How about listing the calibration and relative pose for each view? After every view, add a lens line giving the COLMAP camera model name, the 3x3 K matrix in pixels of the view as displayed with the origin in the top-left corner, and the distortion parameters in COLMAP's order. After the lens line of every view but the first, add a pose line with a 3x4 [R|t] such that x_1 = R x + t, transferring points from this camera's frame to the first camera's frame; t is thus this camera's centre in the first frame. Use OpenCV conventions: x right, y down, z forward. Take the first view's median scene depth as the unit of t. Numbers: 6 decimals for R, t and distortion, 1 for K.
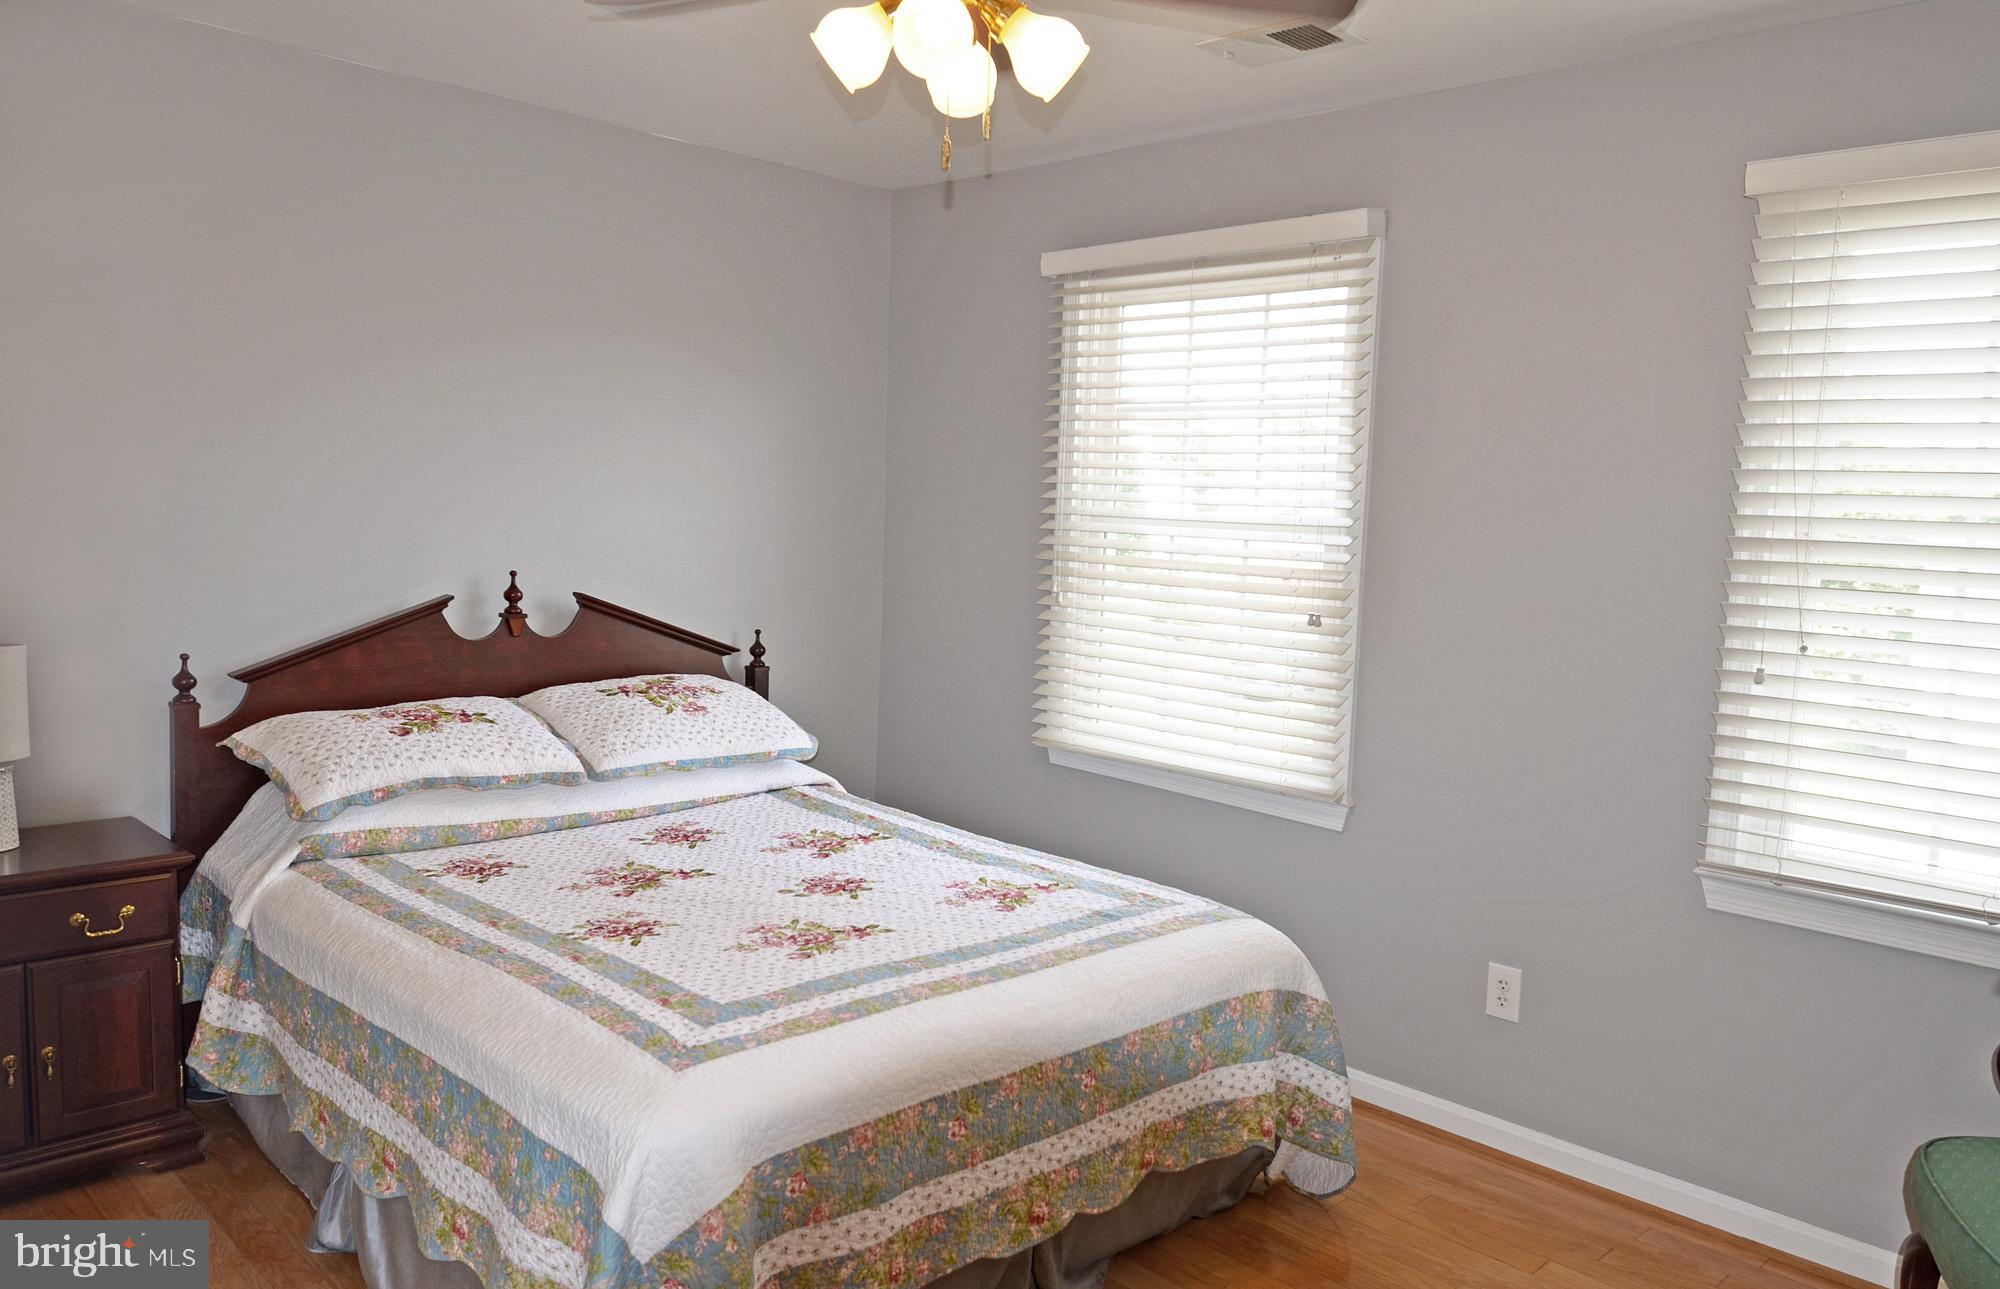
lens RADIAL K [[1389.0, 0, 1000.0], [0, 1389.0, 644.5], [0, 0, 1]] dist [-0.006490, -0.000763]
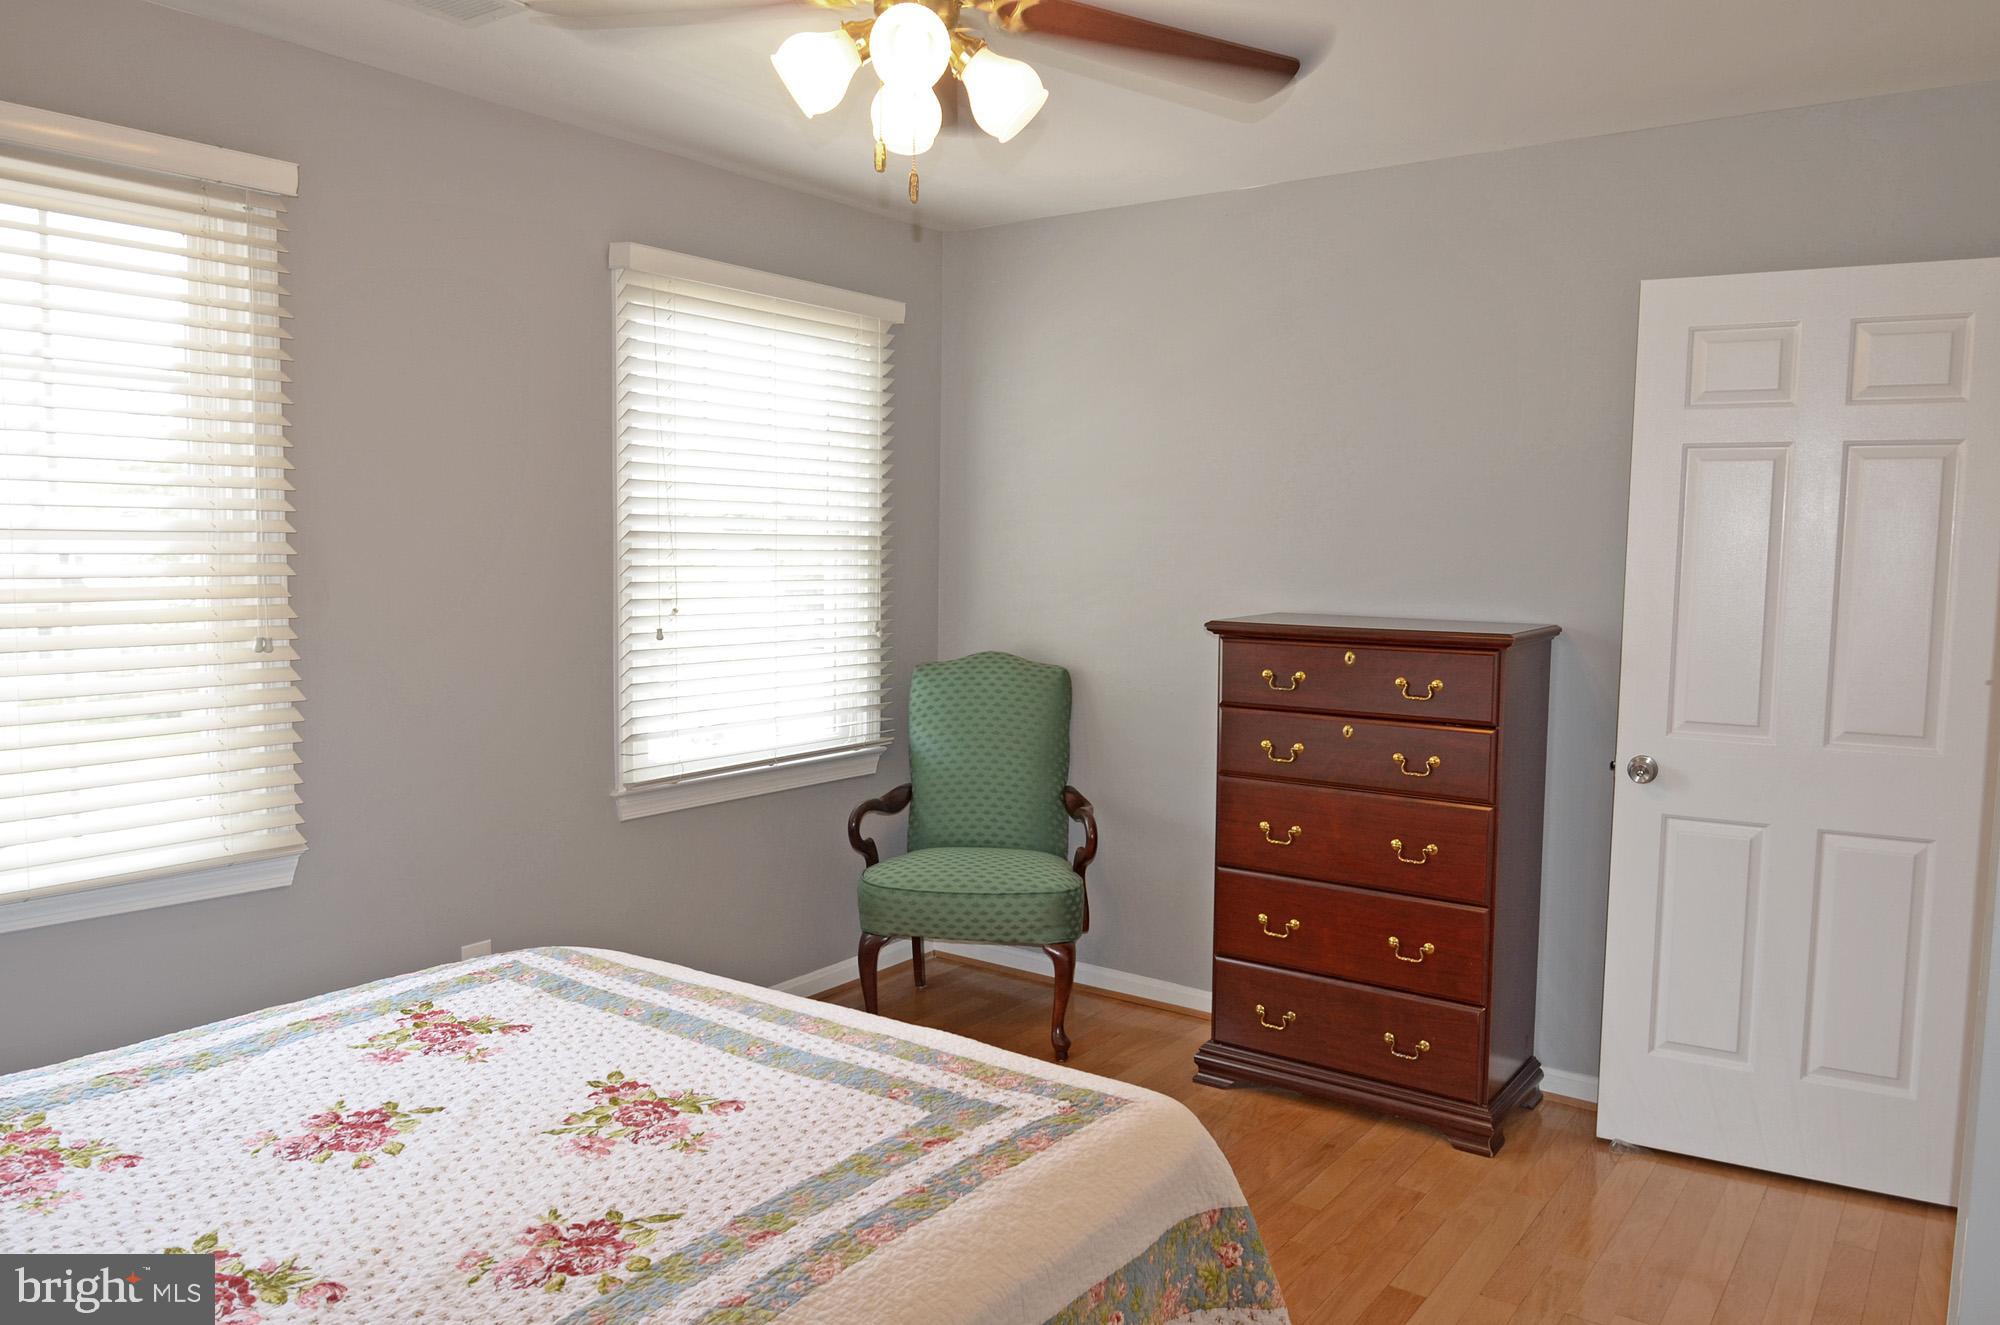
lens RADIAL K [[1415.7, 0, 1023.8], [0, 1415.7, 663.5], [0, 0, 1]] dist [0.001570, -0.026430]
pose [[-0.154860, -0.128876, 0.979494, -0.823188], [0.073878, 0.987168, 0.141566, -0.113066], [-0.985170, 0.094286, -0.143352, 0.819431]]
